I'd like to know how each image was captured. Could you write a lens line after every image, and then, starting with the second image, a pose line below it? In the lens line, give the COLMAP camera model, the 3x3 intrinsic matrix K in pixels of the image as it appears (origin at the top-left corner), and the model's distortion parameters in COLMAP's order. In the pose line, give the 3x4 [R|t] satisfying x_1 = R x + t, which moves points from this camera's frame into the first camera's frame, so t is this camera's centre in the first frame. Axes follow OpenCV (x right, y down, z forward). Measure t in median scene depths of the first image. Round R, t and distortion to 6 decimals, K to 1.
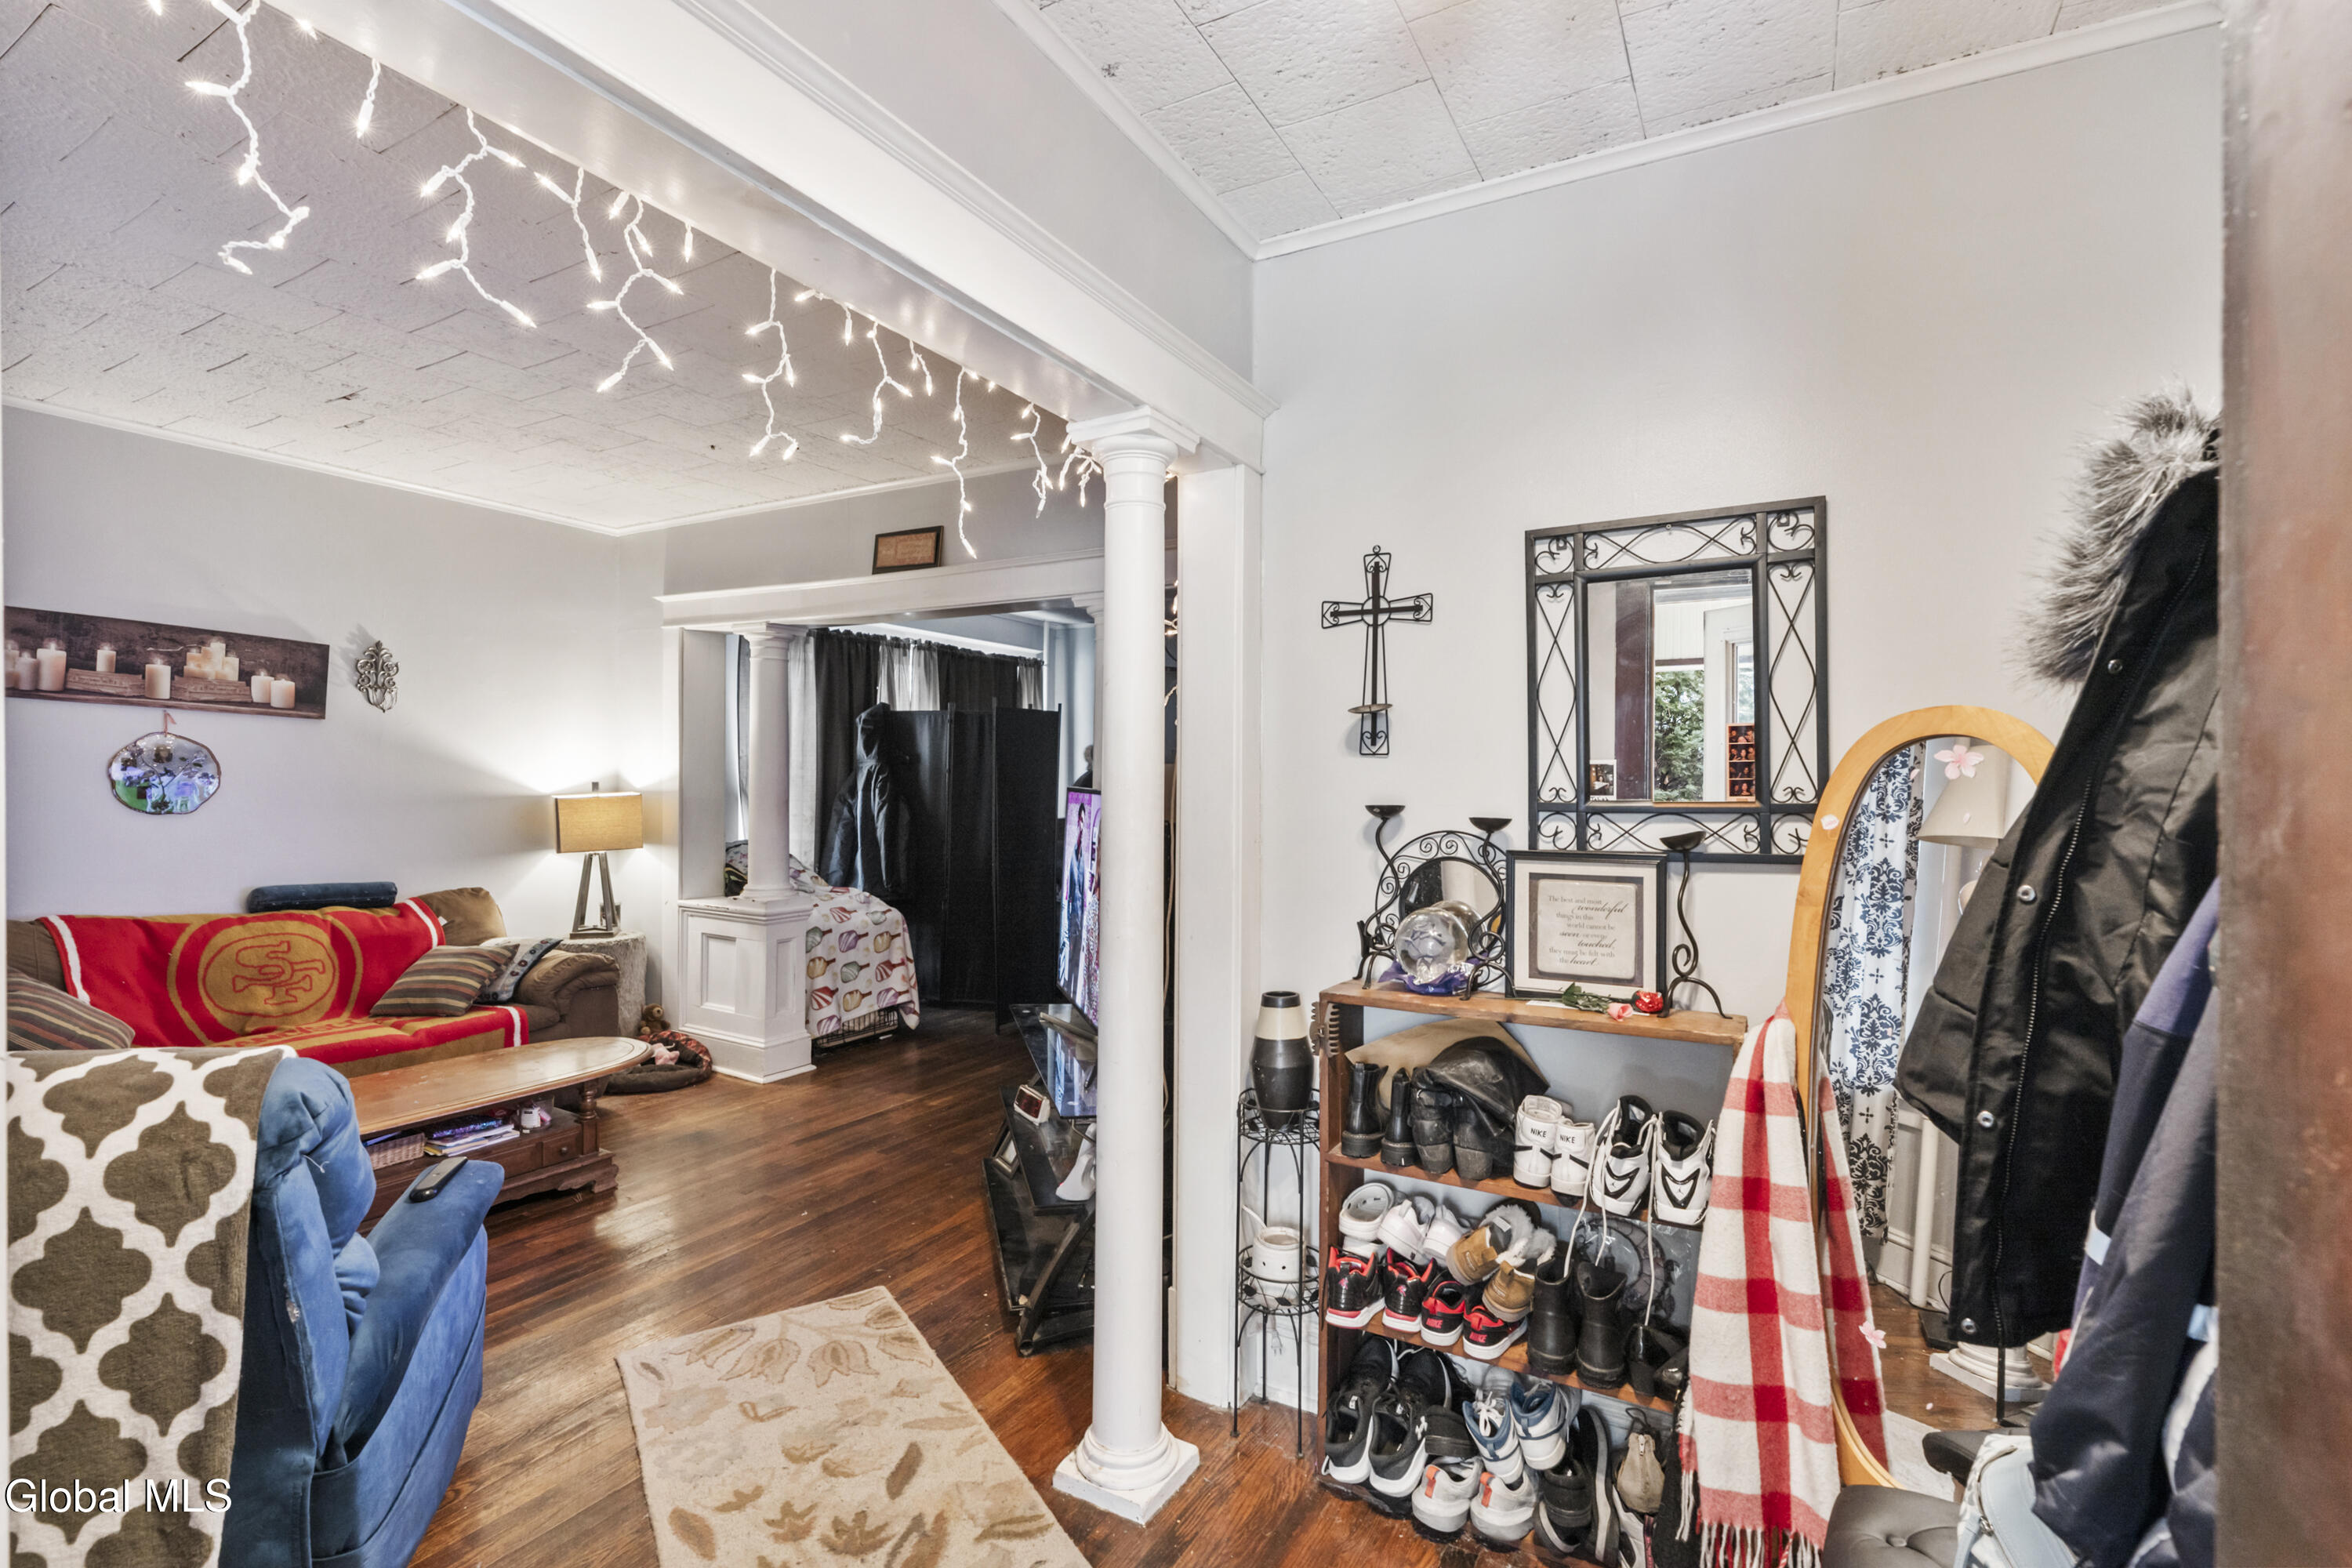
lens RADIAL K [[1082.0, 0, 1189.2], [0, 1082.0, 777.1], [0, 0, 1]] dist [-0.007897, 0.003191]
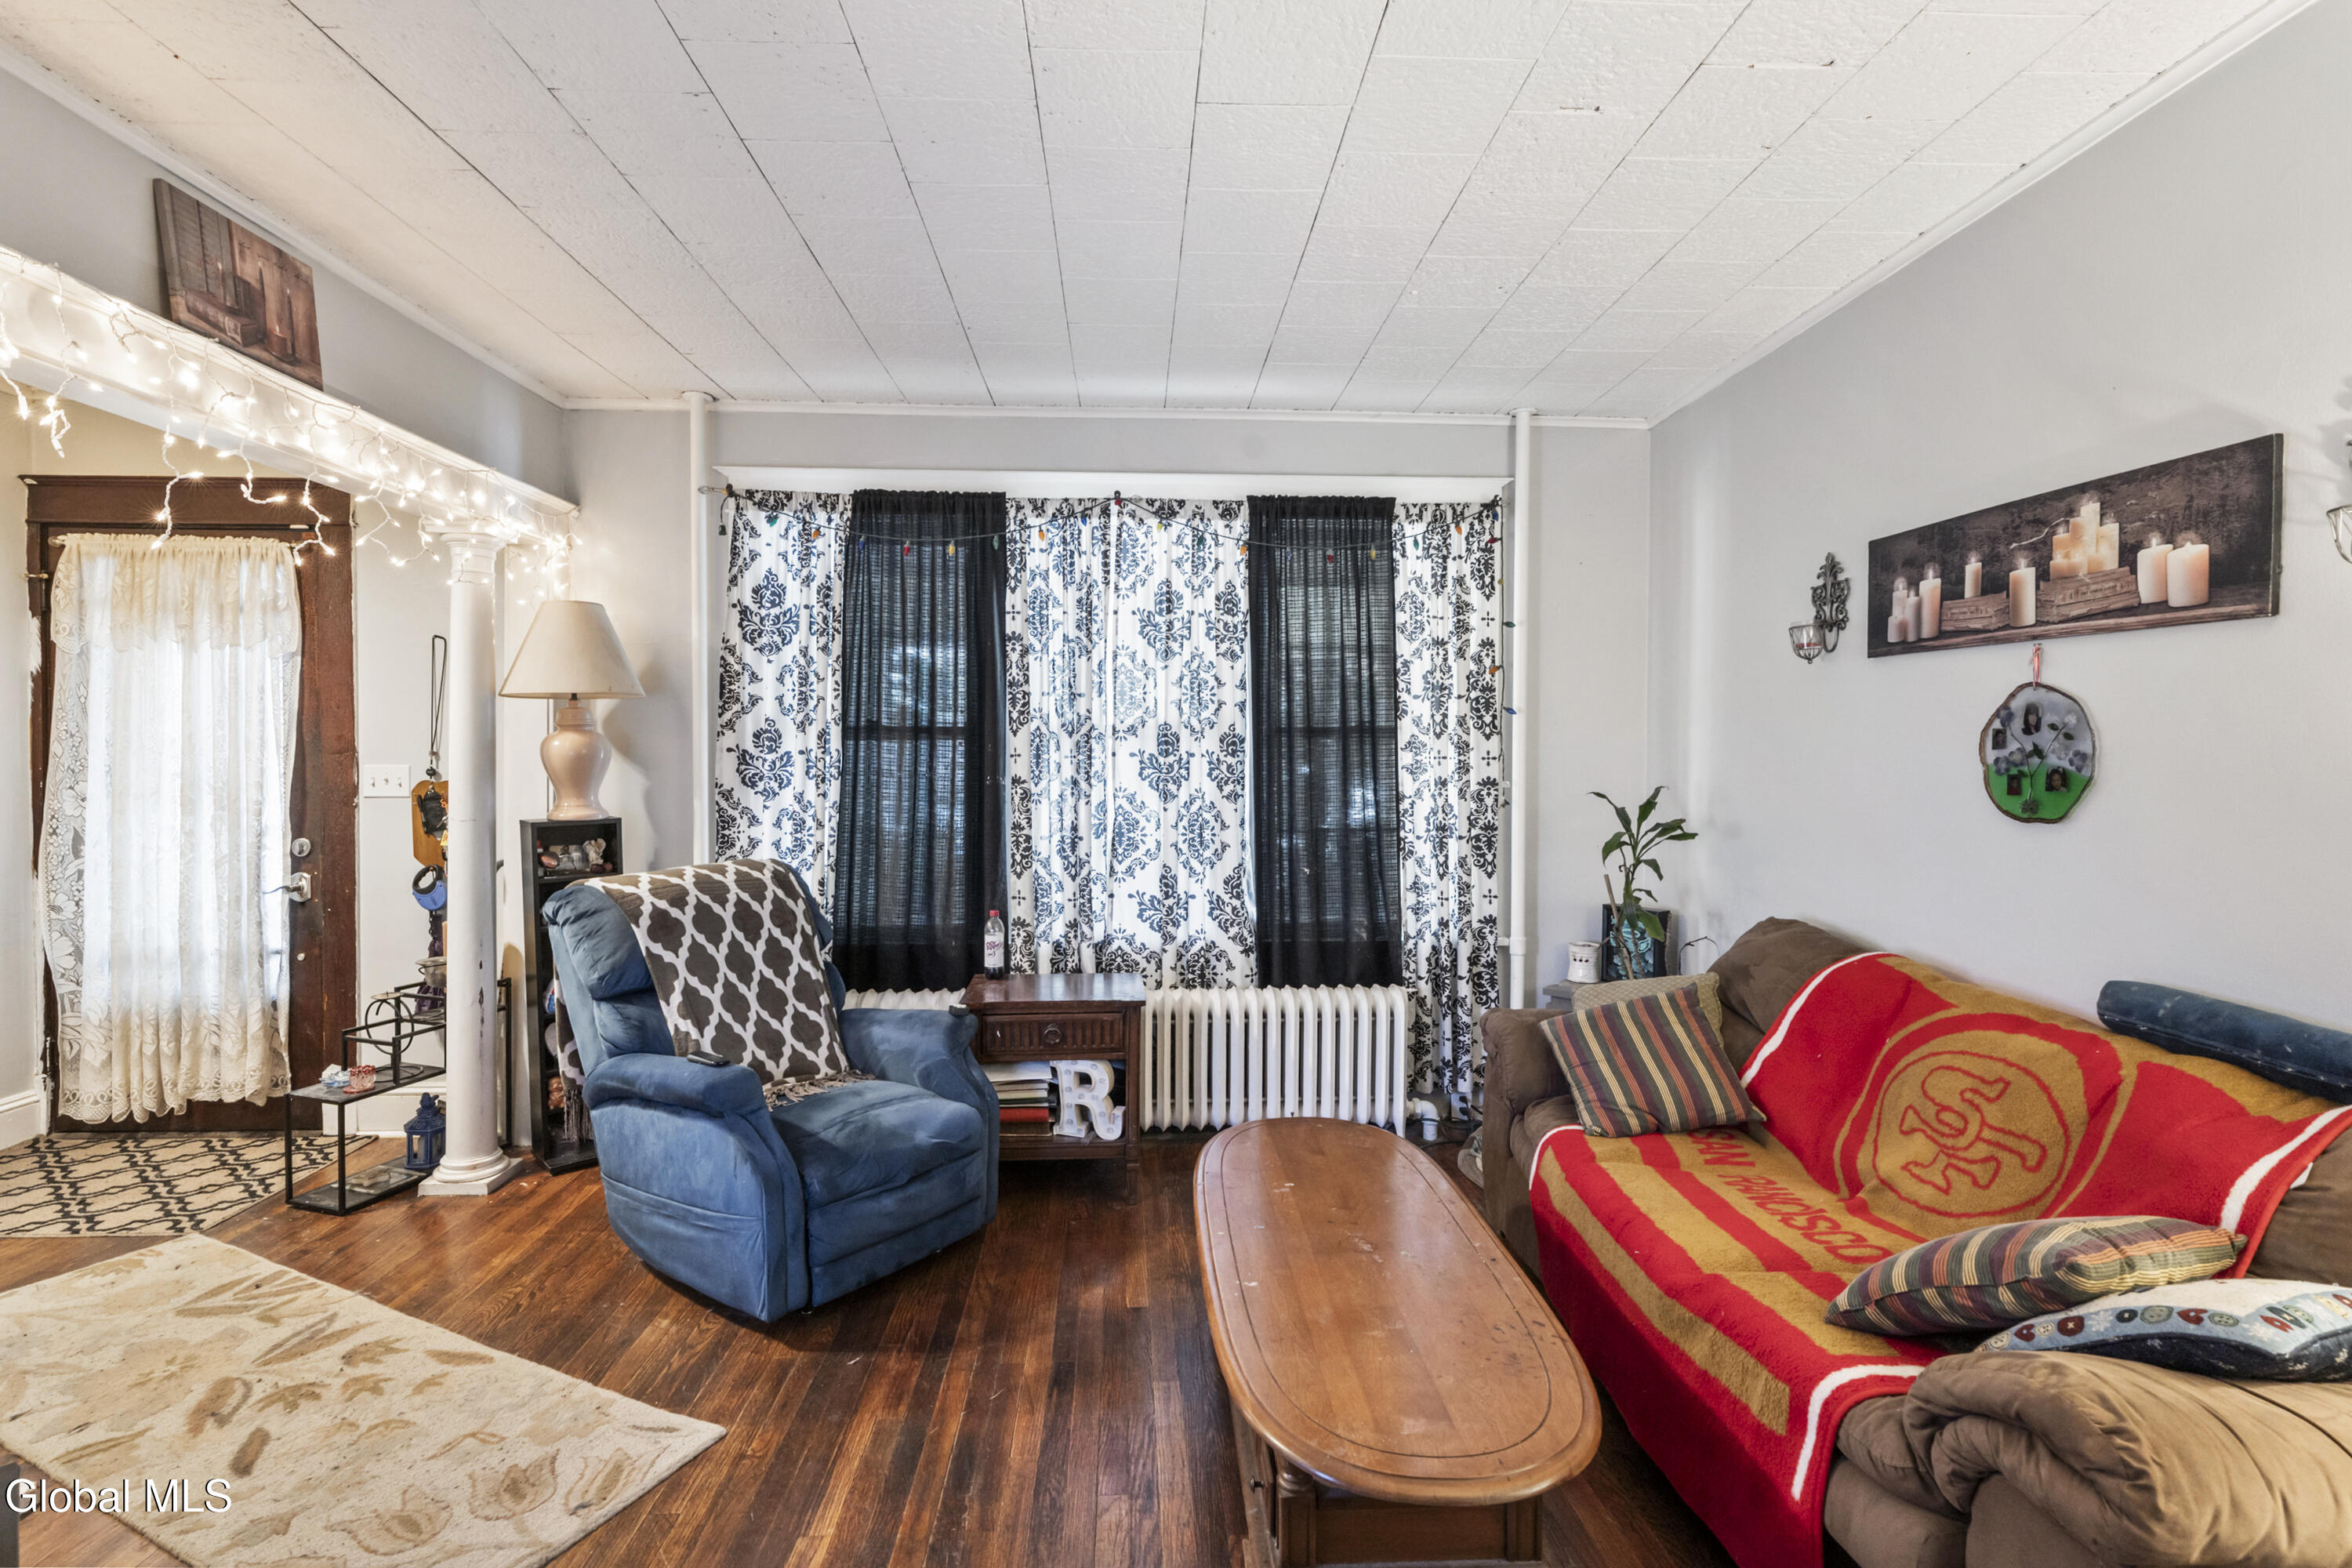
lens RADIAL K [[1082.0, 0, 1161.1], [0, 1082.0, 785.0], [0, 0, 1]] dist [-0.007897, 0.003191]
pose [[-0.844822, -0.001694, -0.535044, -0.220138], [-0.006631, 0.999951, 0.007304, 0.012053], [0.535006, 0.009719, -0.844793, 1.140454]]
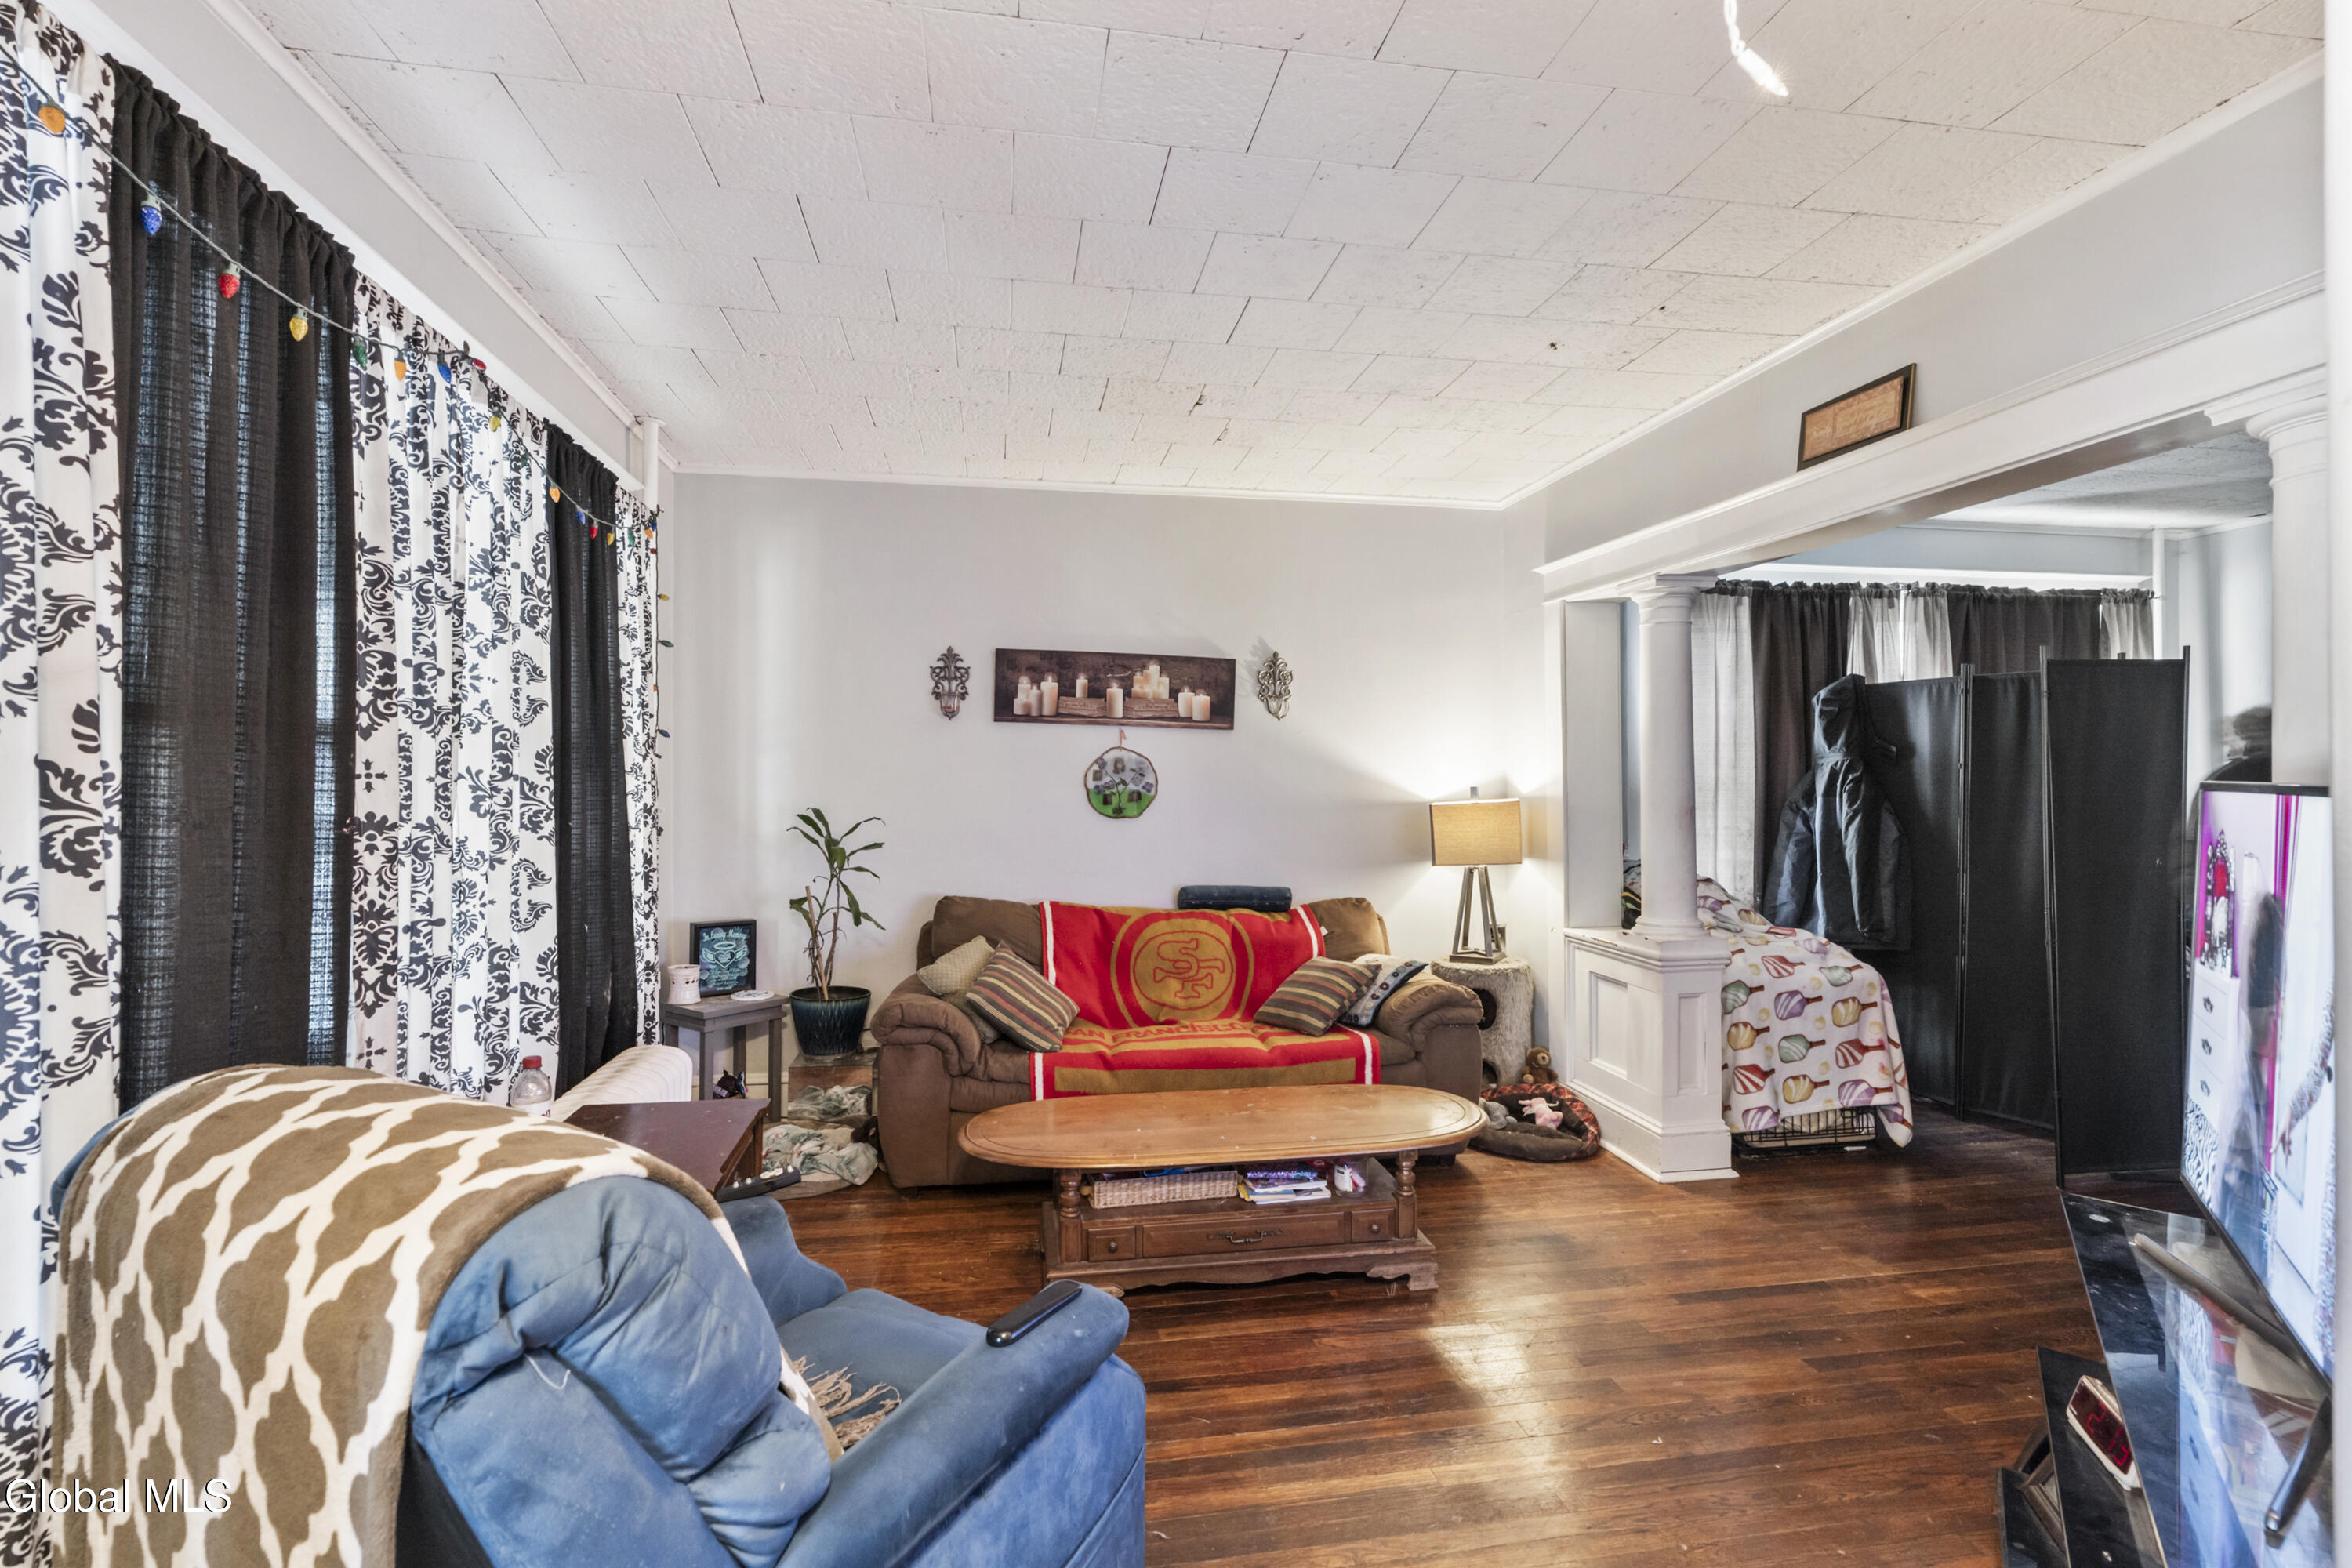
lens RADIAL K [[1082.0, 0, 1159.4], [0, 1082.0, 780.1], [0, 0, 1]] dist [-0.007897, 0.003191]
pose [[0.631065, -0.016634, -0.775552, -0.027308], [0.012463, 0.999858, -0.011304, 0.006884], [0.775630, -0.002532, 0.631183, 0.279009]]
